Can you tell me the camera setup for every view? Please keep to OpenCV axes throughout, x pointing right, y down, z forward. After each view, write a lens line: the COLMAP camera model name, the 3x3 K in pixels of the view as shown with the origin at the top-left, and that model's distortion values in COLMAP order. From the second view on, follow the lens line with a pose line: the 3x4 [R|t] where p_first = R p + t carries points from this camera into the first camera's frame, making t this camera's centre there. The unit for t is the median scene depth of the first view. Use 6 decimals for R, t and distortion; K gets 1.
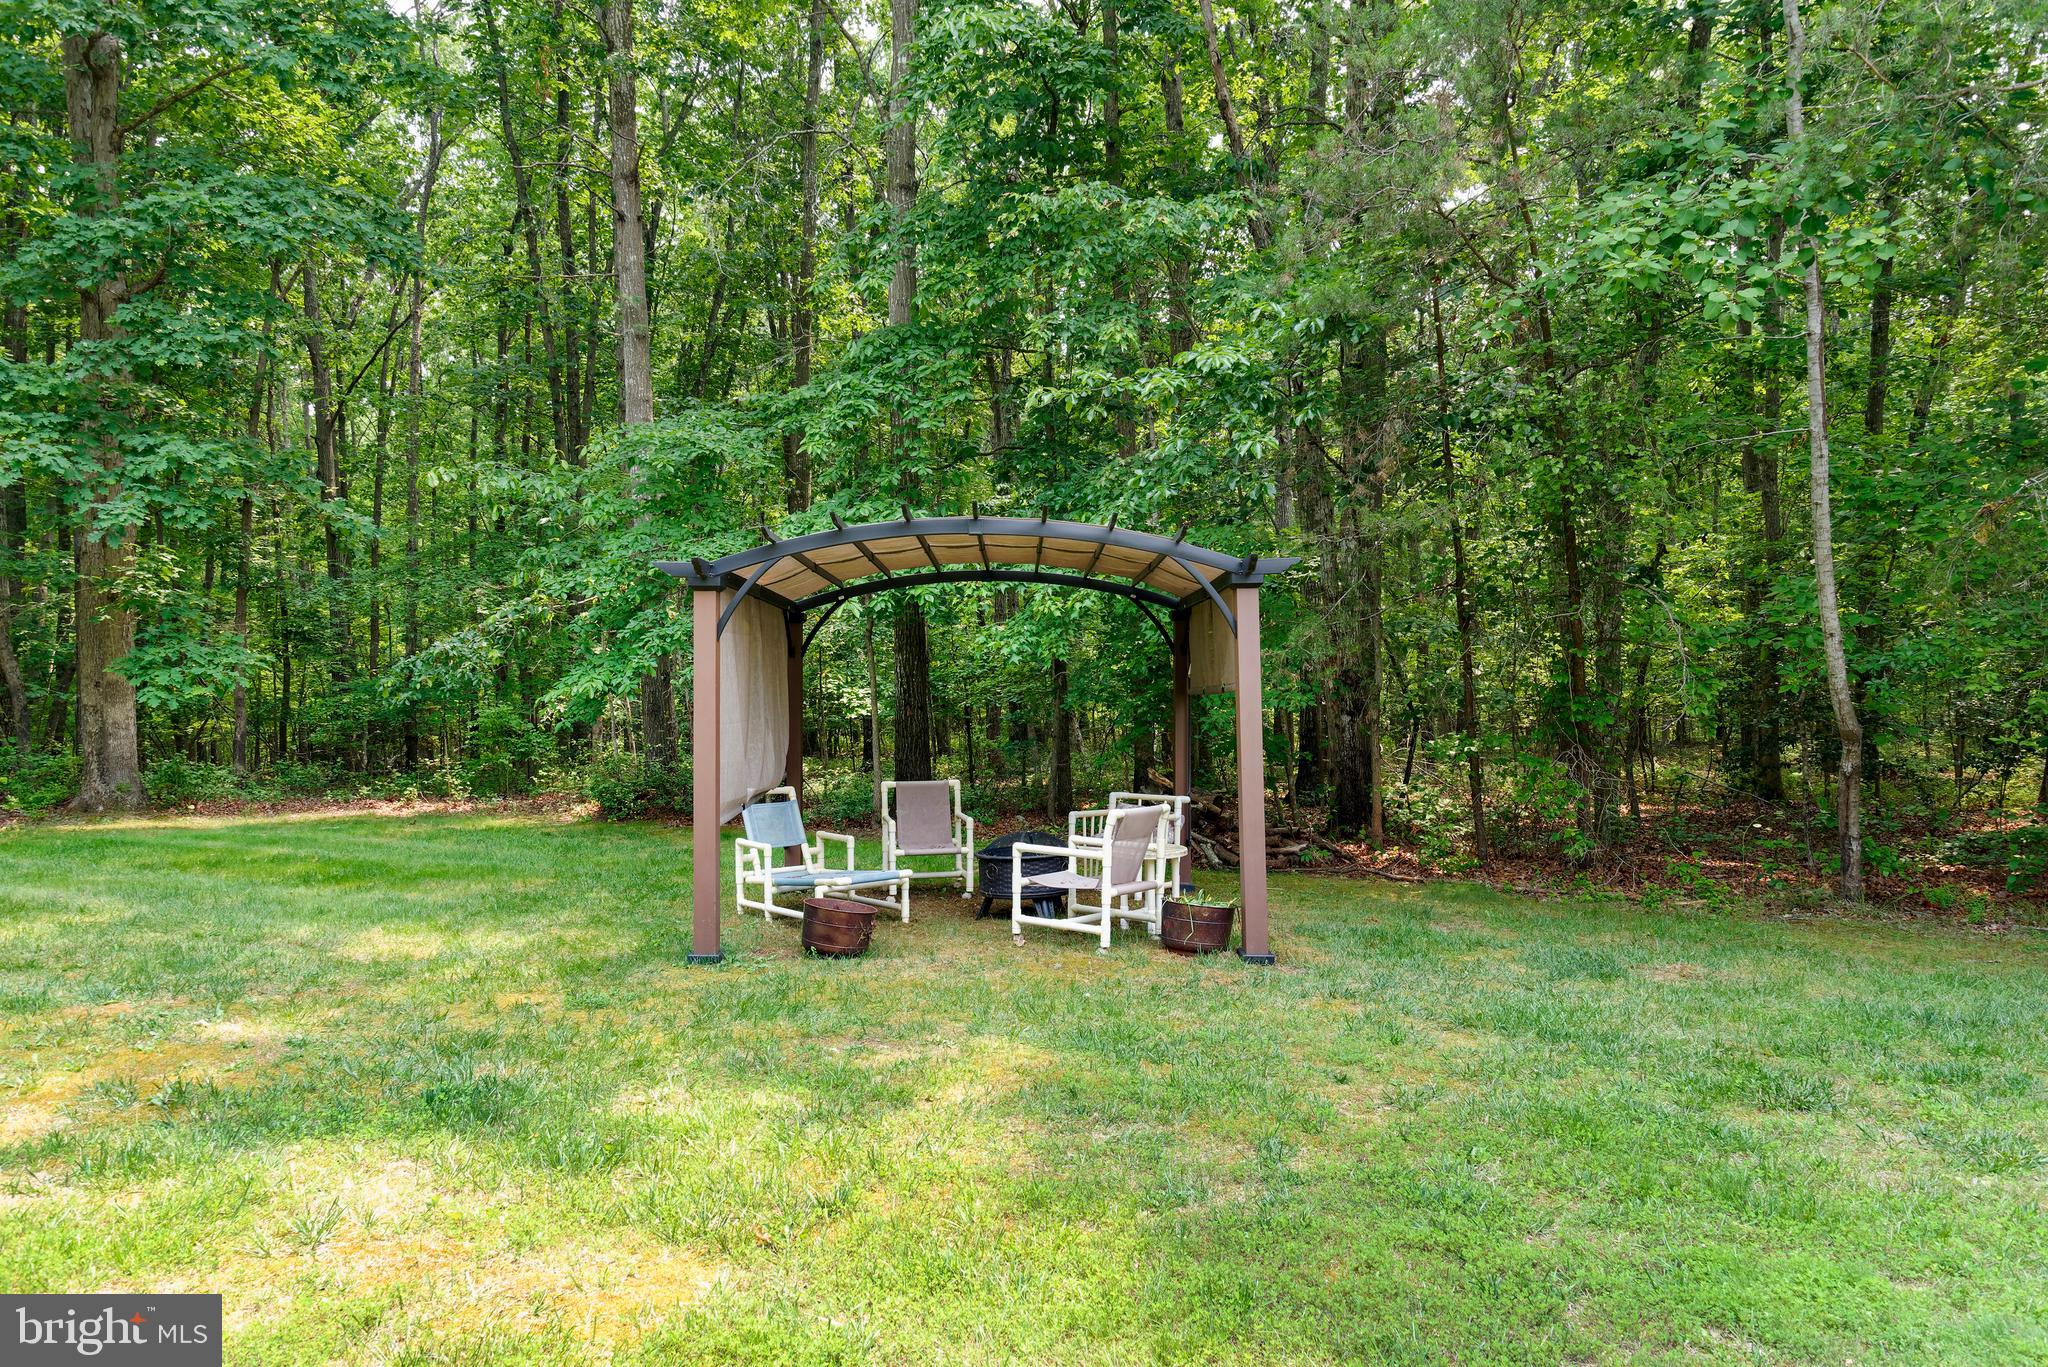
lens RADIAL K [[1471.3, 0, 1023.0], [0, 1471.3, 678.0], [0, 0, 1]] dist [0.005109, -0.000372]
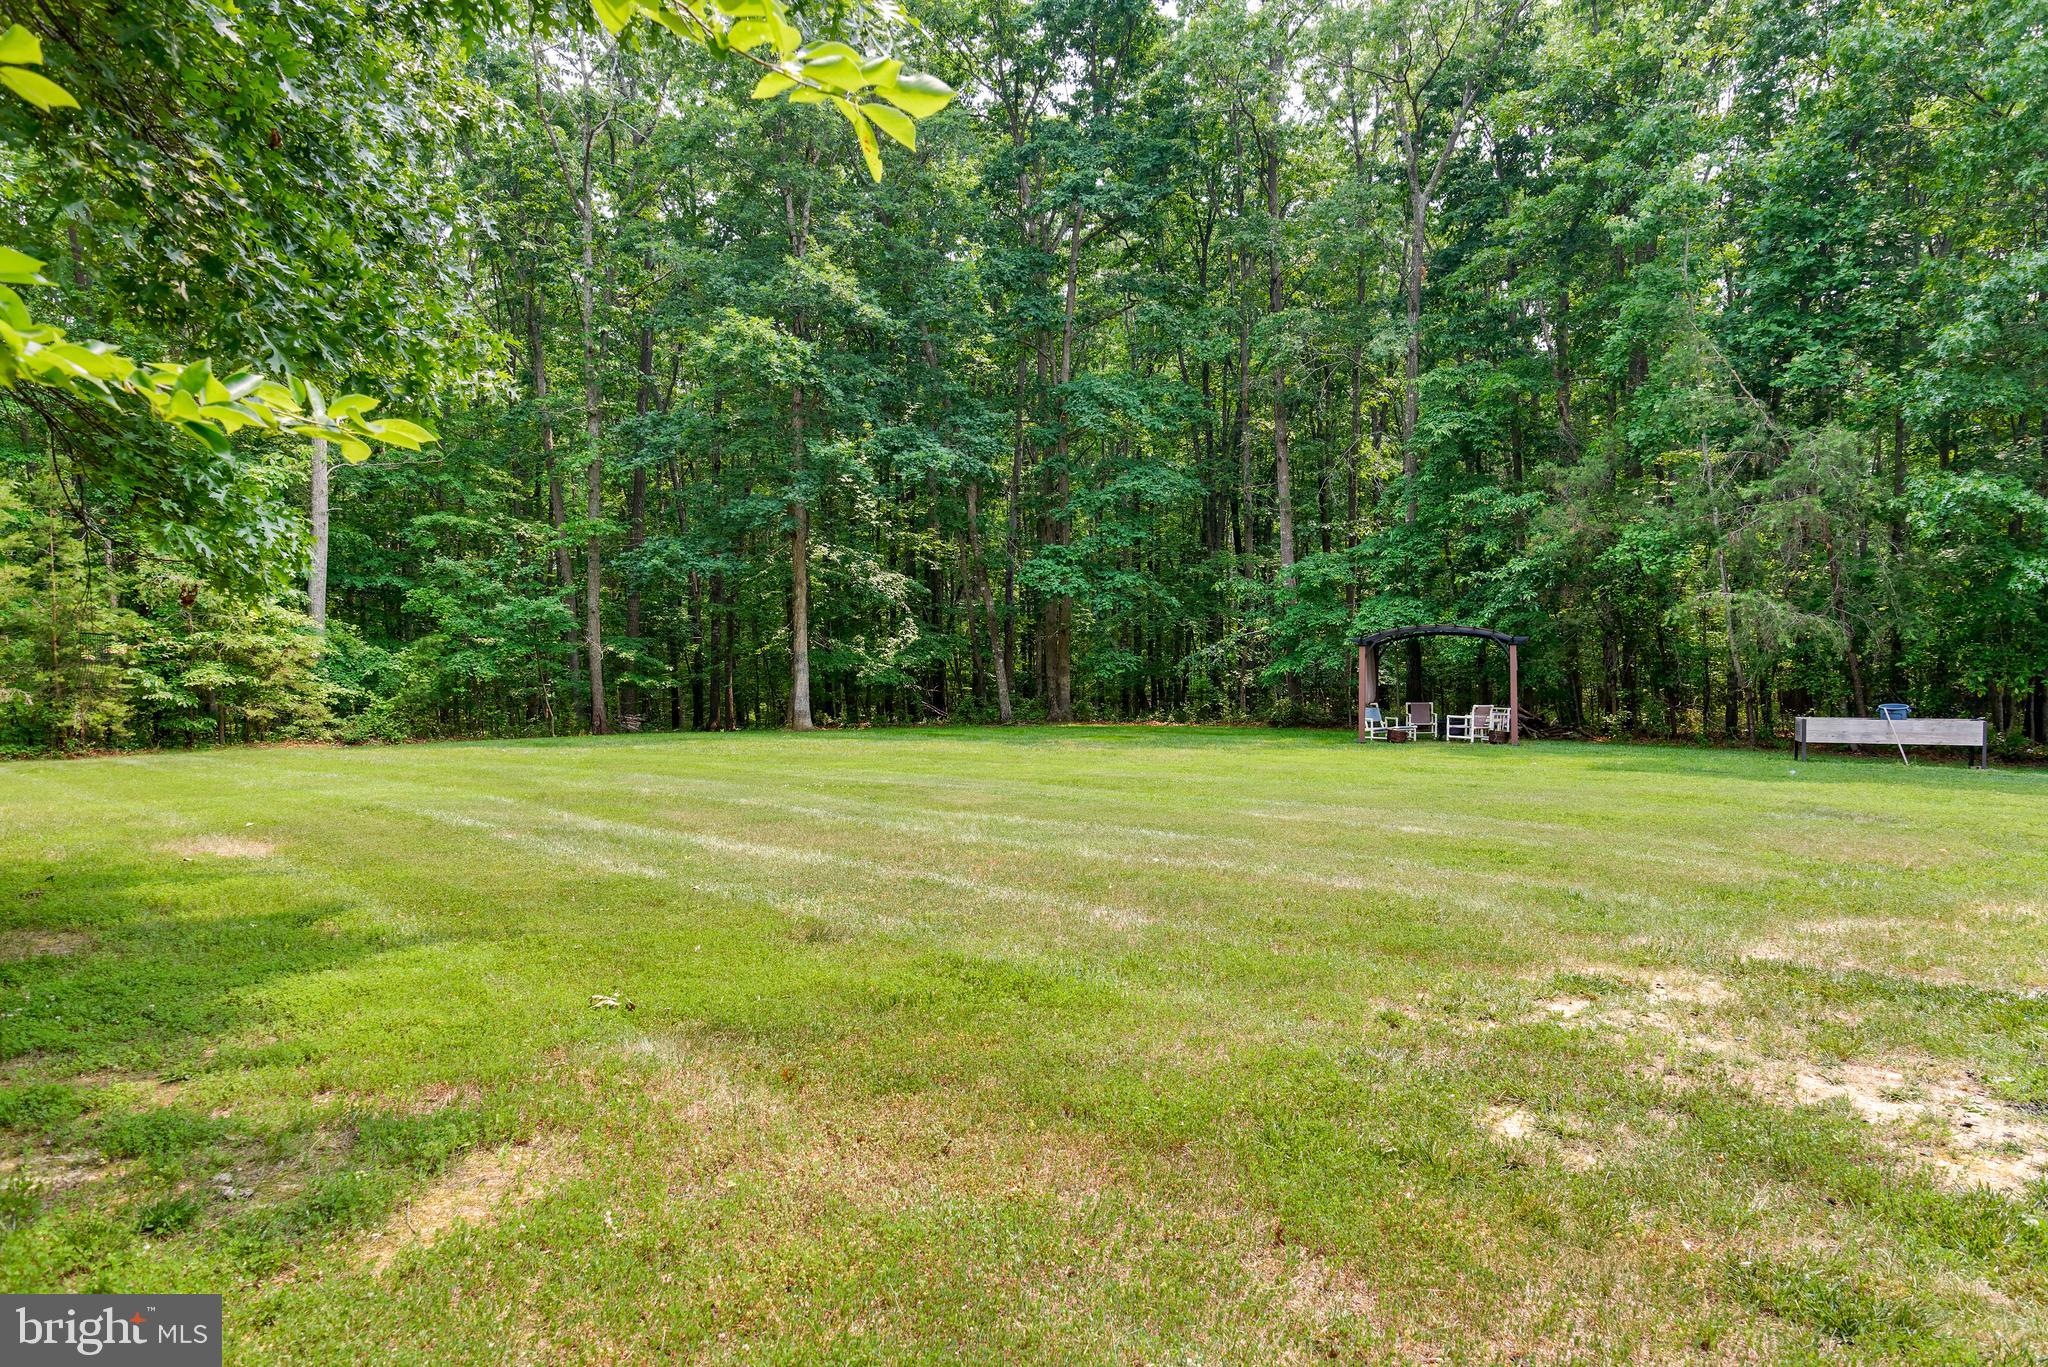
lens RADIAL K [[1471.3, 0, 1019.4], [0, 1471.3, 679.8], [0, 0, 1]] dist [0.005109, -0.000372]
pose [[0.947985, 0.006769, -0.318244, 0.131598], [-0.002524, 0.999902, 0.013748, -0.016297], [0.318305, -0.012230, 0.947909, -2.461681]]
